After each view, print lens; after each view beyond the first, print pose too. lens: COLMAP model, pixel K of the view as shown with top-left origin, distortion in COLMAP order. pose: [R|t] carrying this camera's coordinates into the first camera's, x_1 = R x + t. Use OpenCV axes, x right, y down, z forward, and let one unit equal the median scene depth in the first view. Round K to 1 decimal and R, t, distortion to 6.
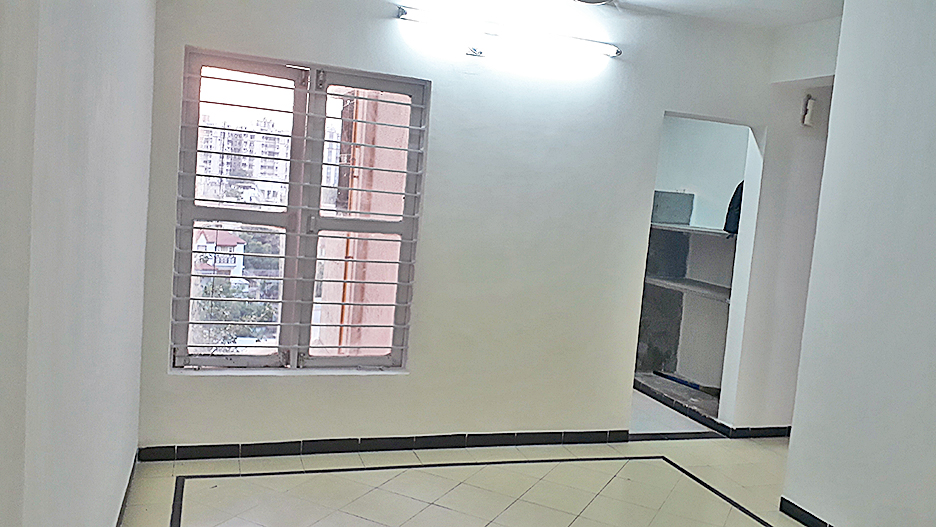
lens RADIAL K [[765.9, 0, 471.5], [0, 765.9, 261.9], [0, 0, 1]] dist [0.012600, -0.022993]
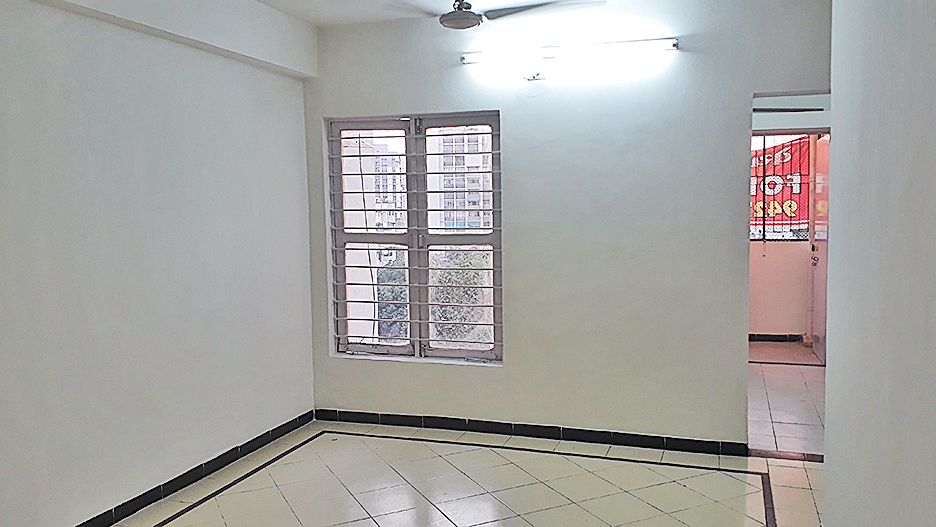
lens RADIAL K [[765.9, 0, 473.0], [0, 765.9, 254.4], [0, 0, 1]] dist [0.012600, -0.022993]
pose [[0.763886, -0.053554, -0.643125, 0.571614], [0.024334, 0.998232, -0.054221, 0.037036], [0.644892, 0.025769, 0.763839, 0.089016]]
